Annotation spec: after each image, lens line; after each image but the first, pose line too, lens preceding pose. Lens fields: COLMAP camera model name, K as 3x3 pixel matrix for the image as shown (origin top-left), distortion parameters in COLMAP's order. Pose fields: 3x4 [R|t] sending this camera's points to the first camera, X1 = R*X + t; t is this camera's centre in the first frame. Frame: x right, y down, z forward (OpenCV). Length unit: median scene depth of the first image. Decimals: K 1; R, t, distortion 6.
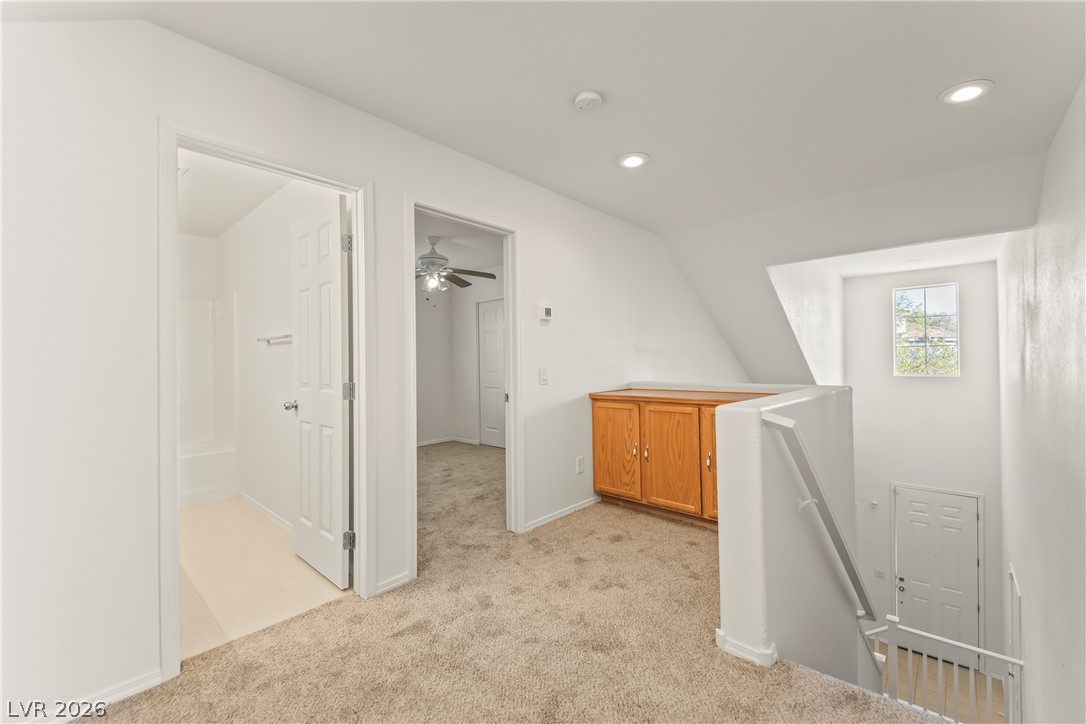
lens RADIAL K [[433.1, 0, 537.1], [0, 433.1, 360.5], [0, 0, 1]] dist [0.023267, -0.011228]
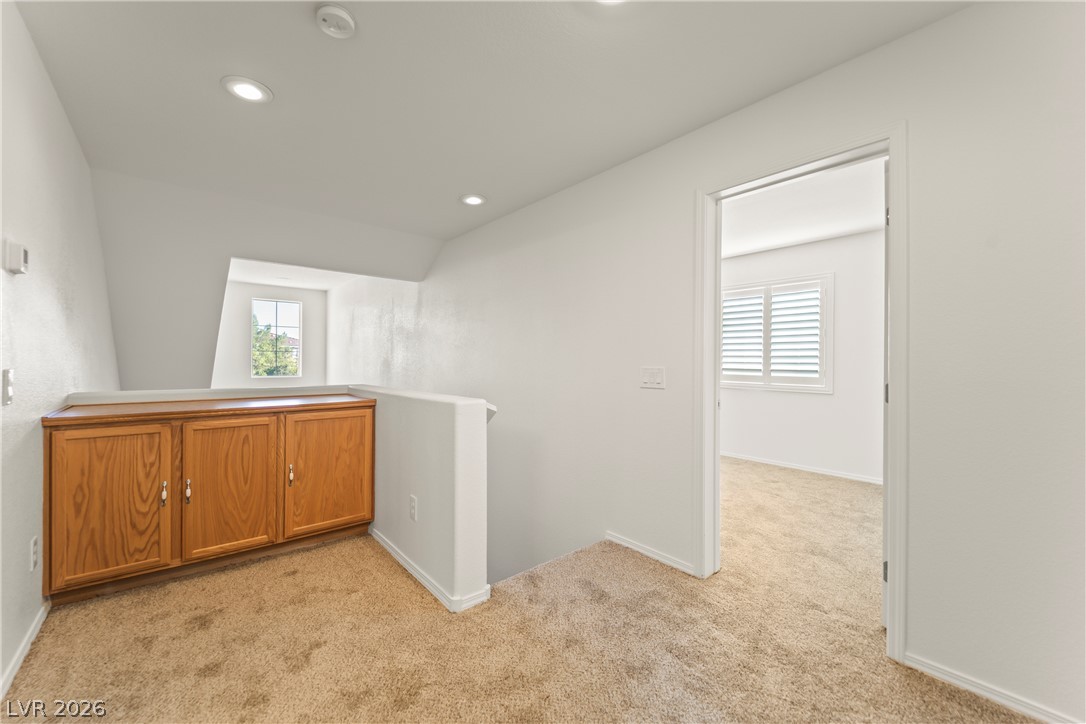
lens RADIAL K [[433.1, 0, 537.1], [0, 433.1, 360.5], [0, 0, 1]] dist [0.023267, -0.011228]
pose [[0.144879, 0.017834, 0.989289, -0.365202], [-0.011347, 0.999802, -0.016362, 0.006780], [-0.989384, -0.008855, 0.145053, 0.332679]]
